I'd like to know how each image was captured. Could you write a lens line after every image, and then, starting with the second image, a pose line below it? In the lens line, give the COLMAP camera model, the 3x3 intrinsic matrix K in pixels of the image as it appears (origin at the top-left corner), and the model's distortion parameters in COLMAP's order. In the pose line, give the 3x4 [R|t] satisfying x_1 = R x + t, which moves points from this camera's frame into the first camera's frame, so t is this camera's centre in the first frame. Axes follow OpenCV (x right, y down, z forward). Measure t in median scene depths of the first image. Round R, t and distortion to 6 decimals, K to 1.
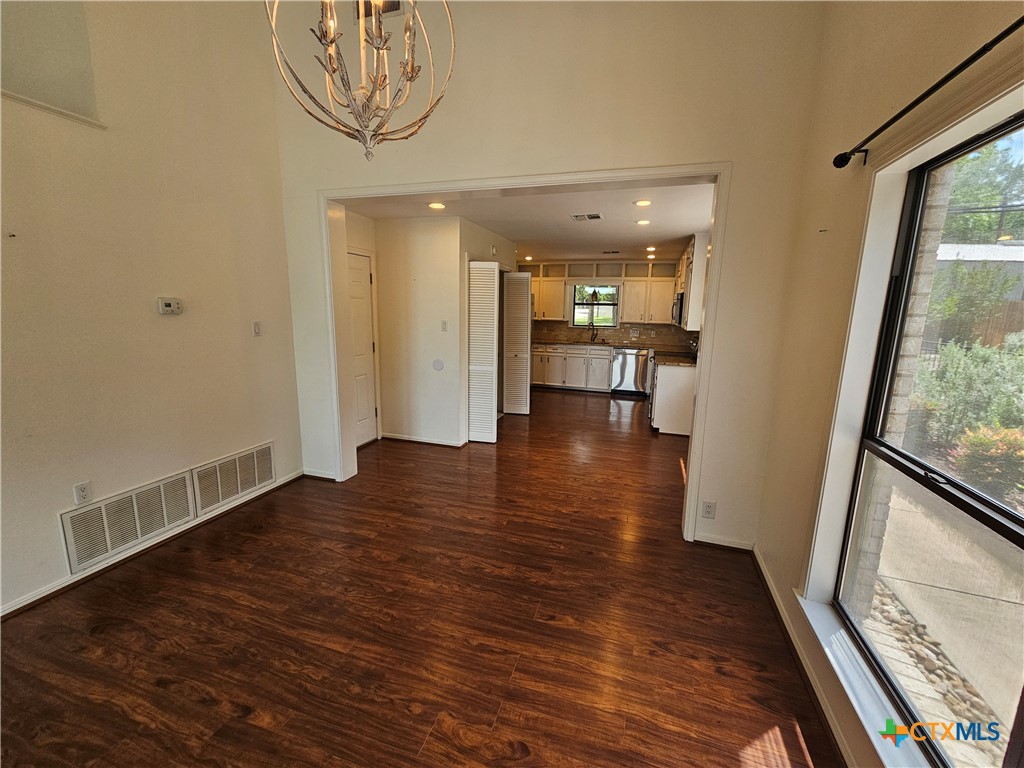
lens RADIAL K [[420.2, 0, 515.7], [0, 420.2, 382.6], [0, 0, 1]] dist [-0.000111, 0.000976]
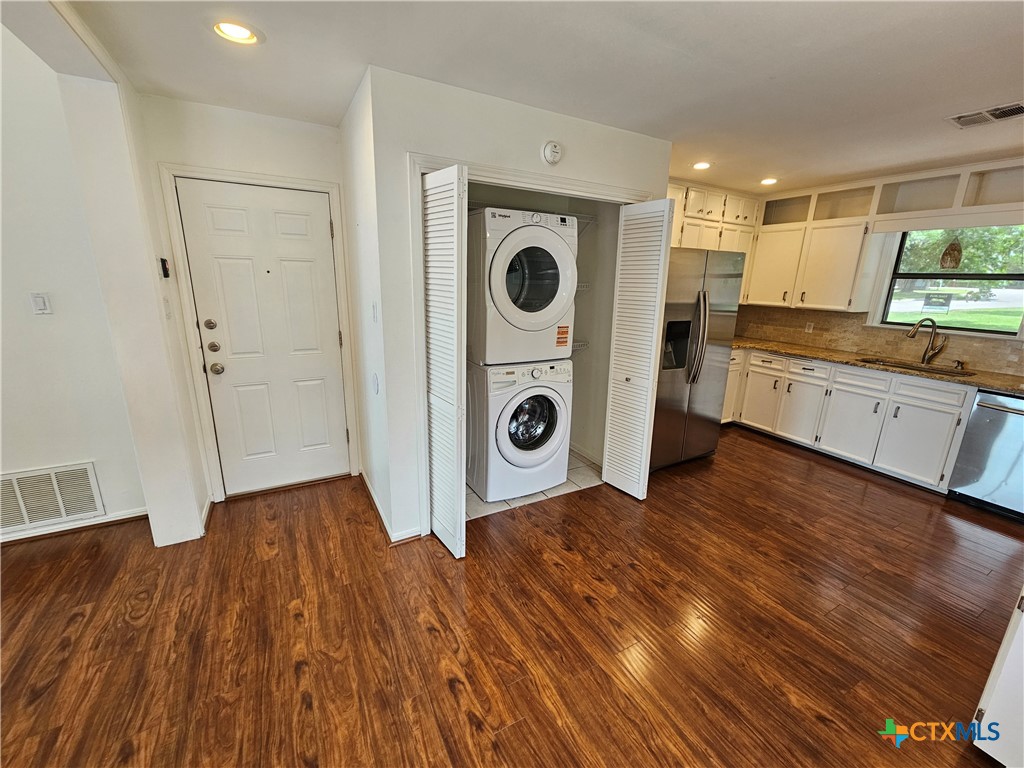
lens RADIAL K [[420.2, 0, 509.5], [0, 420.2, 385.4], [0, 0, 1]] dist [-0.000111, 0.000976]
pose [[0.727130, 0.174994, -0.663822, 0.168736], [-0.132289, 0.984559, 0.114639, -0.071195], [0.673633, 0.004459, 0.739052, 0.407441]]
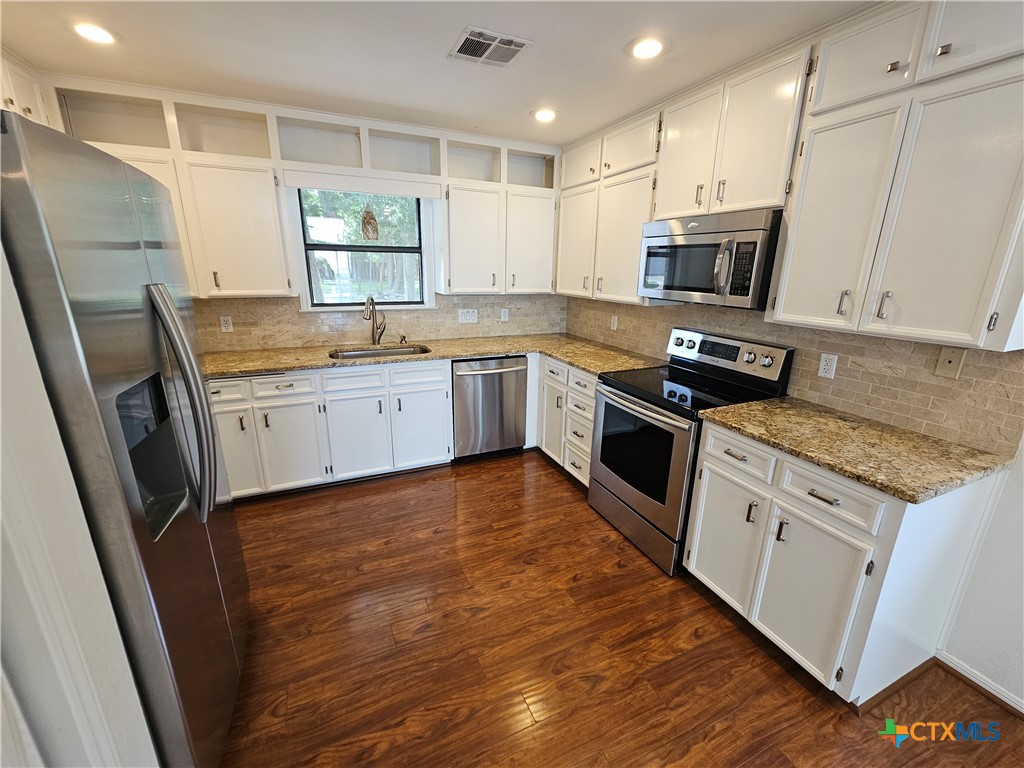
lens RADIAL K [[420.2, 0, 515.6], [0, 420.2, 382.3], [0, 0, 1]] dist [-0.000111, 0.000976]
pose [[0.743518, -0.185783, 0.642391, 0.017889], [0.114525, 0.981817, 0.151393, -0.111697], [-0.658836, -0.038993, 0.751275, 0.633082]]
